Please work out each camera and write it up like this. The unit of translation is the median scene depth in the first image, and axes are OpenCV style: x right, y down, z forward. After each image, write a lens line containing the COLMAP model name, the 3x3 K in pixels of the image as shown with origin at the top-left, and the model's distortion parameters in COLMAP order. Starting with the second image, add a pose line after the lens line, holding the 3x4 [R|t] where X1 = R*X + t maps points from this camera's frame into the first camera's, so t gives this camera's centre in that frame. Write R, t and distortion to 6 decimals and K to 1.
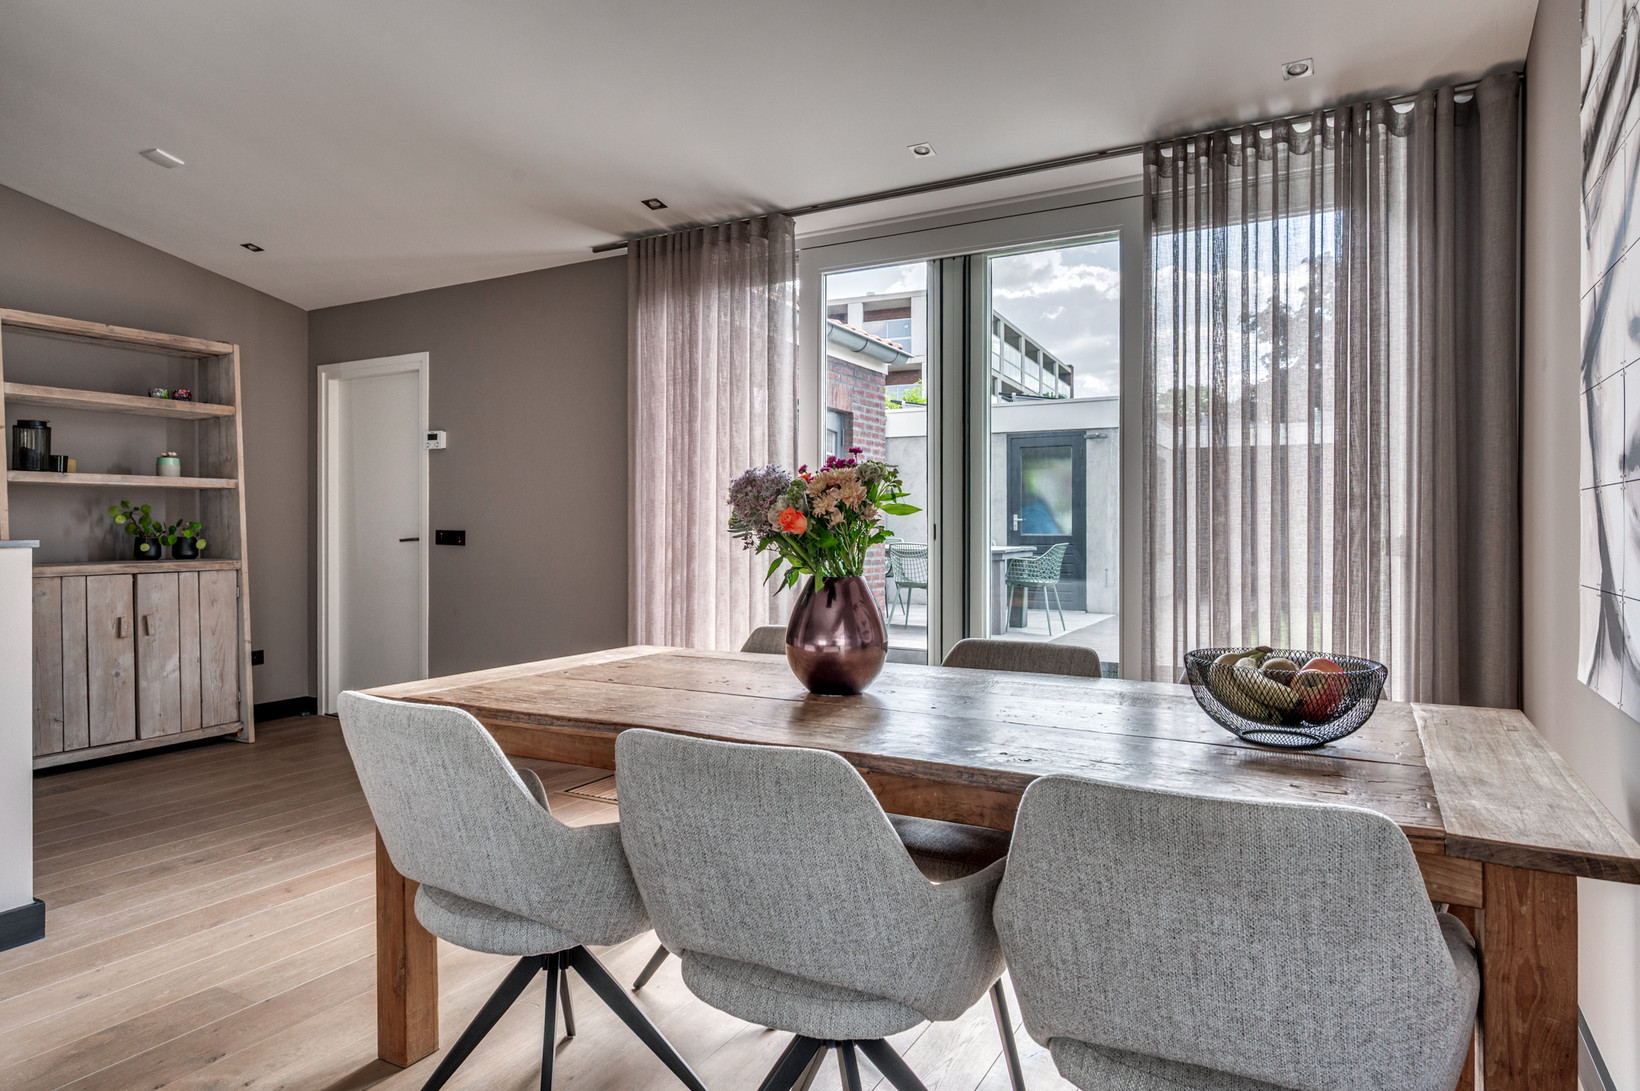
lens RADIAL K [[980.0, 0, 817.9], [0, 980.0, 524.8], [0, 0, 1]] dist [-0.000638, 0.000371]
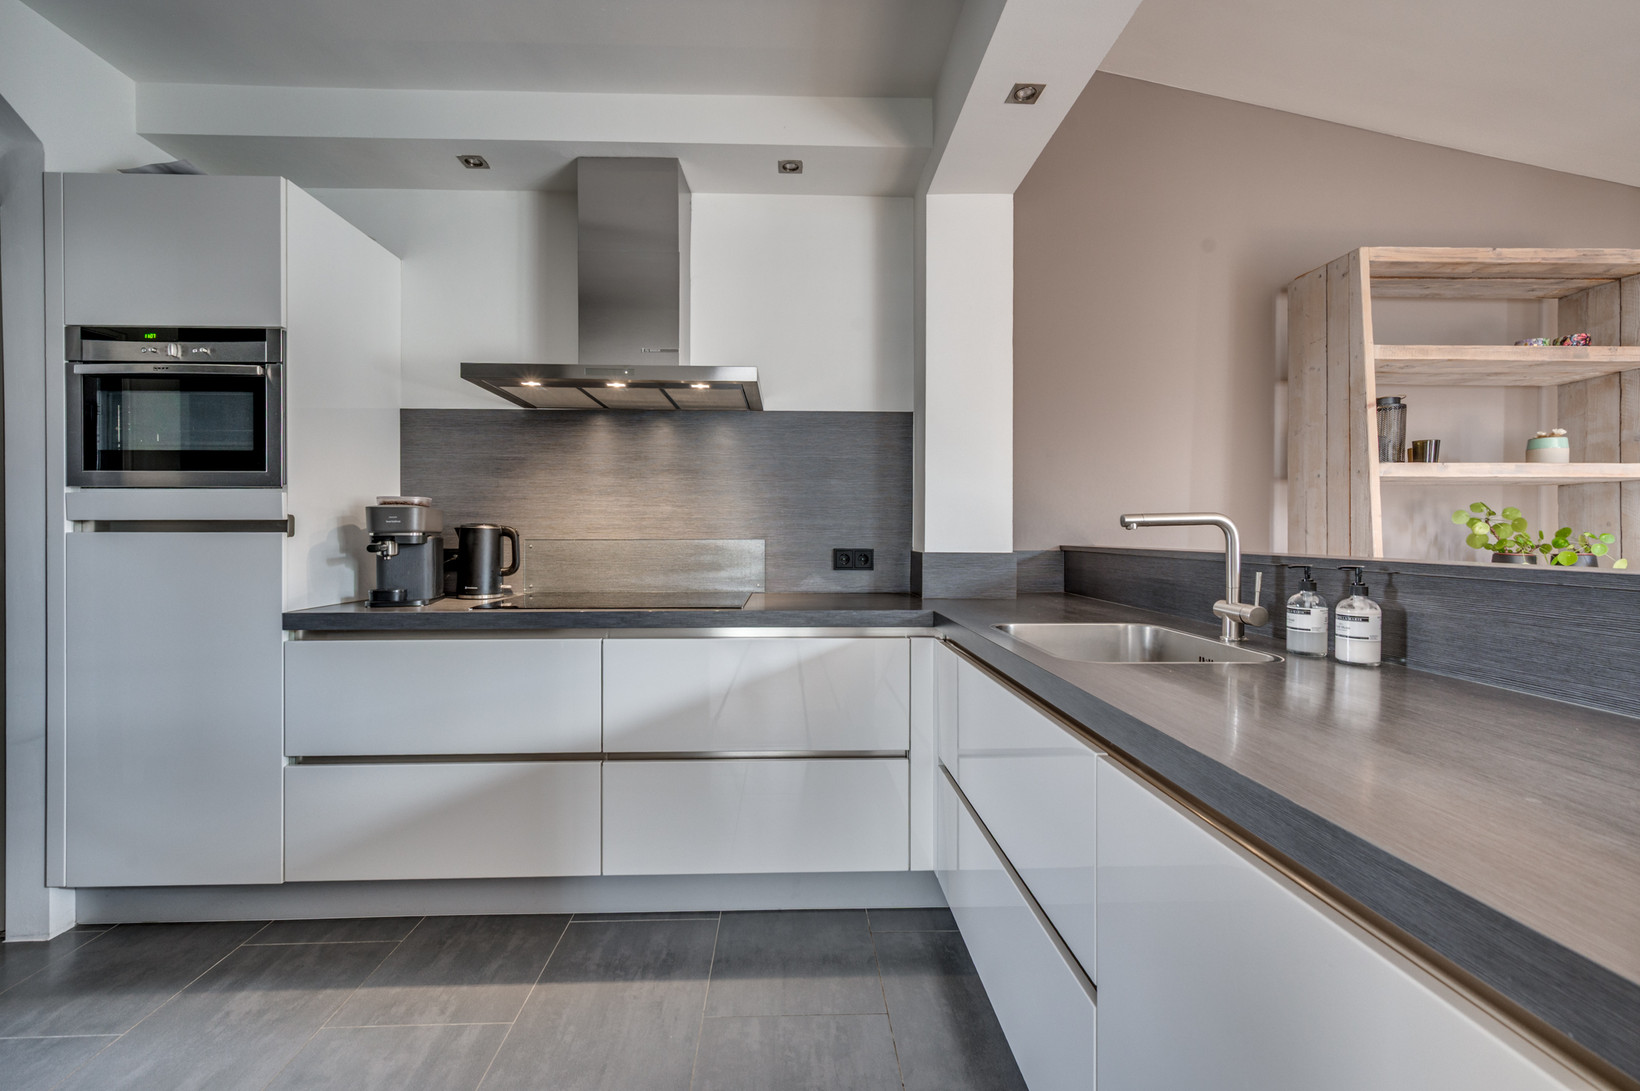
lens RADIAL K [[660.0, 0, 825.1], [0, 660.0, 540.4], [0, 0, 1]] dist [0.000996, -0.001174]
pose [[0.507502, 0.011496, -0.861574, -0.827055], [-0.000932, 0.999918, 0.012794, -0.002836], [0.861650, -0.005690, 0.507471, 0.520263]]
